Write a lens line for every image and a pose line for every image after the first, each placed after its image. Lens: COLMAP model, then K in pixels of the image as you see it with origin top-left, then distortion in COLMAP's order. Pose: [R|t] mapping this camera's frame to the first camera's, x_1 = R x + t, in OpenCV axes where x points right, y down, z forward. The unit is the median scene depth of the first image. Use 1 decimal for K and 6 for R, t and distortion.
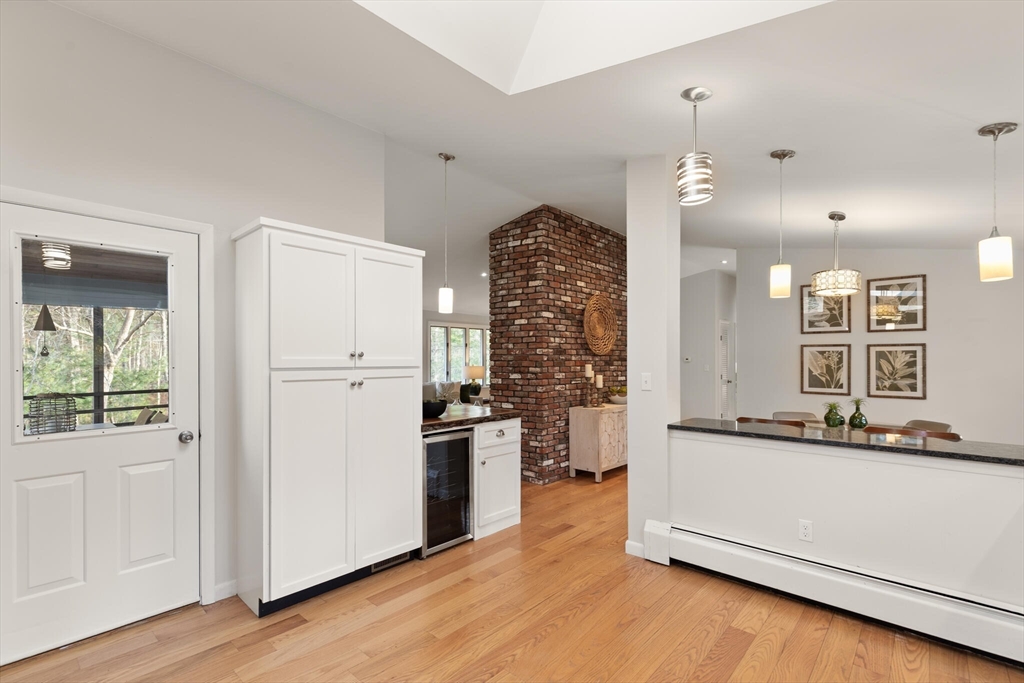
lens RADIAL K [[467.0, 0, 516.1], [0, 467.0, 356.7], [0, 0, 1]] dist [0.014070, -0.004596]
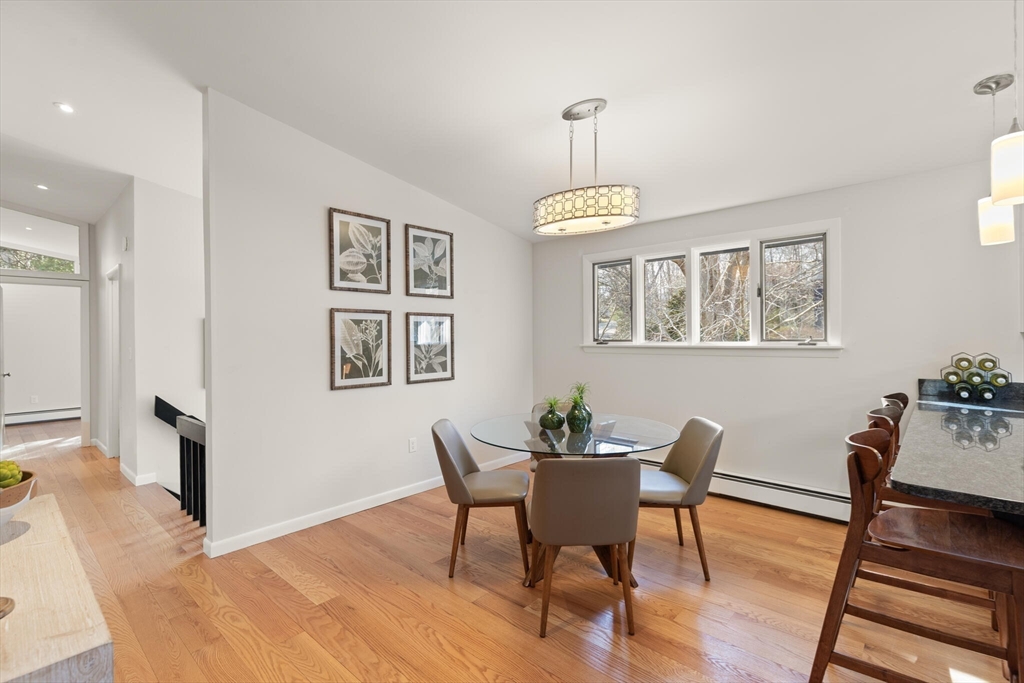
lens RADIAL K [[467.0, 0, 512.0], [0, 467.0, 337.7], [0, 0, 1]] dist [0.014070, -0.004596]
pose [[0.008478, 0.001009, 0.999964, 0.023298], [0.005850, 0.999982, -0.001059, 0.015495], [-0.999947, 0.005858, 0.008472, 0.860131]]
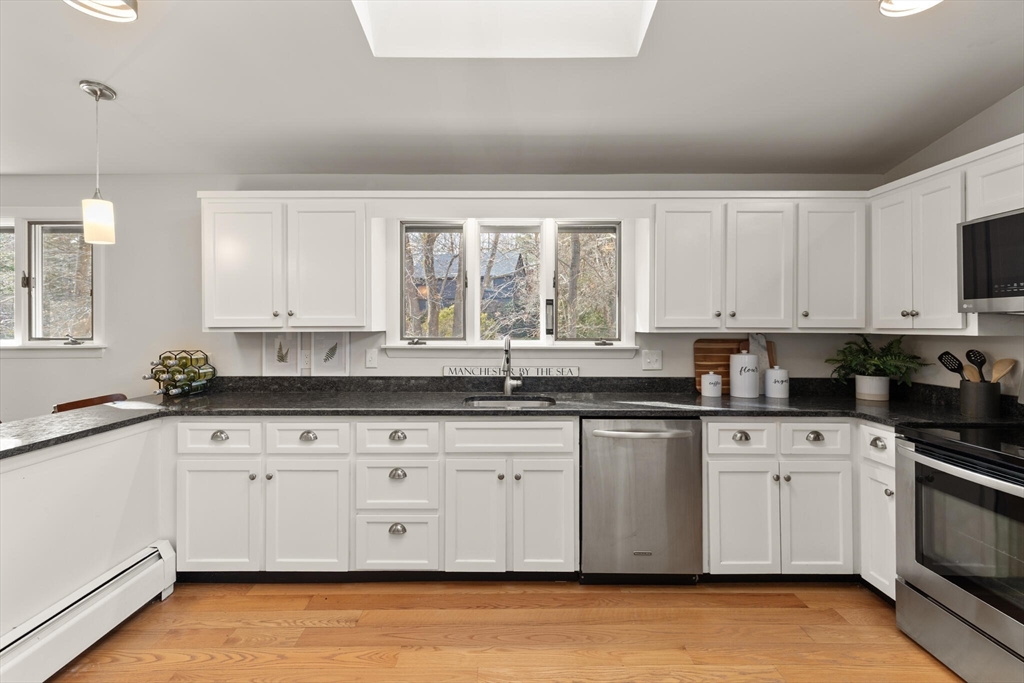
lens RADIAL K [[467.0, 0, 506.6], [0, 467.0, 326.3], [0, 0, 1]] dist [0.014070, -0.004596]
pose [[-0.663471, -0.001292, 0.748201, -0.115125], [0.000064, 0.999998, 0.001784, 0.004054], [-0.748202, 0.001232, -0.663470, 0.445381]]
